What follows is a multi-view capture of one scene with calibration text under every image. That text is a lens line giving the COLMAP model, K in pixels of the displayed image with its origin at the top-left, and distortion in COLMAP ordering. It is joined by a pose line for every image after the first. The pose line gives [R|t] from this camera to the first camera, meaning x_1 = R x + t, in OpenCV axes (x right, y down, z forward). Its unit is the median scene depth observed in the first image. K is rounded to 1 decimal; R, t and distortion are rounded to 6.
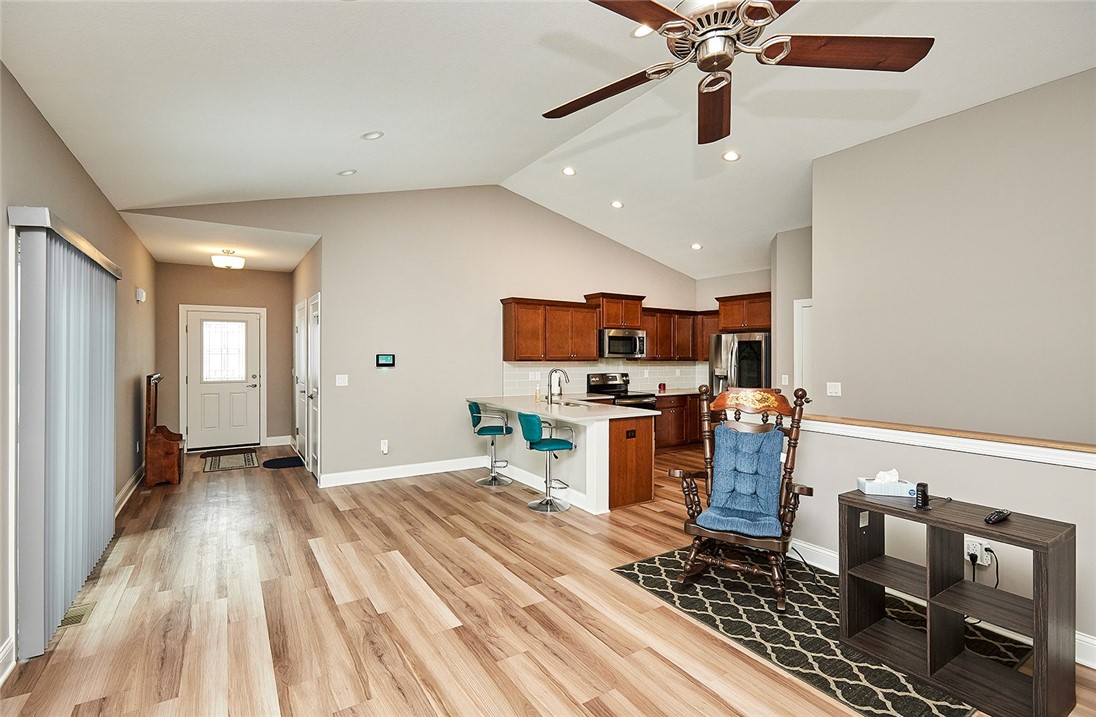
lens RADIAL K [[501.3, 0, 546.1], [0, 501.3, 353.1], [0, 0, 1]] dist [-0.000407, 0.000231]
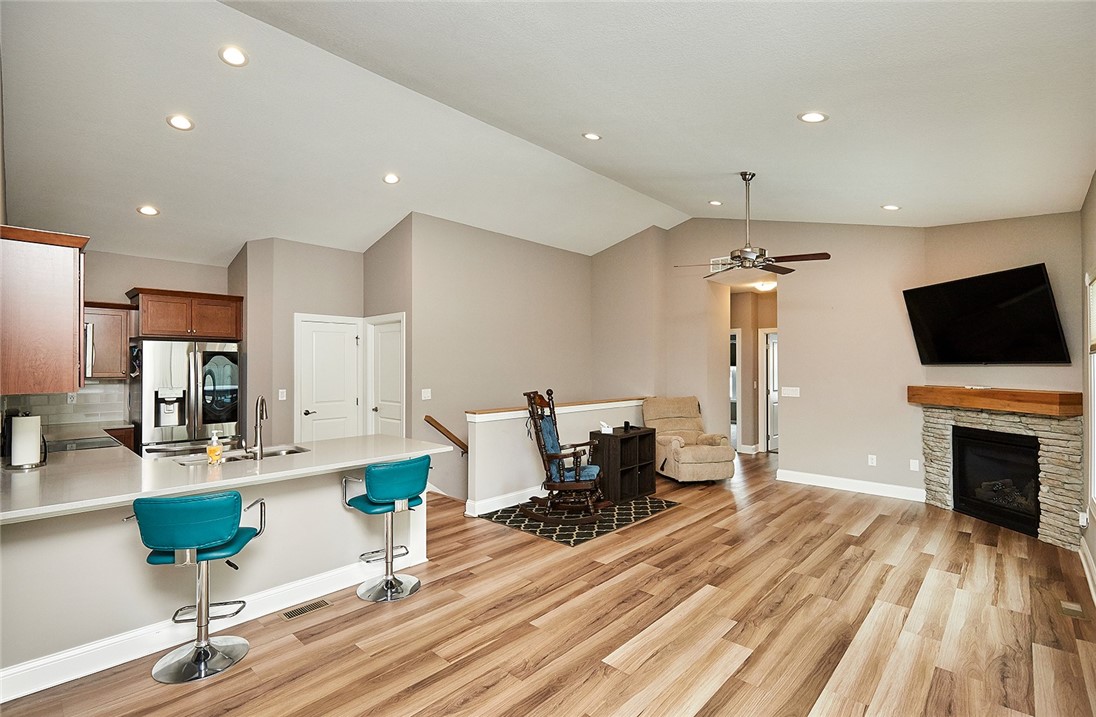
lens RADIAL K [[501.3, 0, 546.6], [0, 501.3, 361.7], [0, 0, 1]] dist [-0.000407, 0.000231]
pose [[-0.246606, 0.000970, 0.969115, -1.127249], [-0.001276, 0.999998, -0.001326, -0.016830], [-0.969115, -0.001564, -0.246604, 1.486180]]
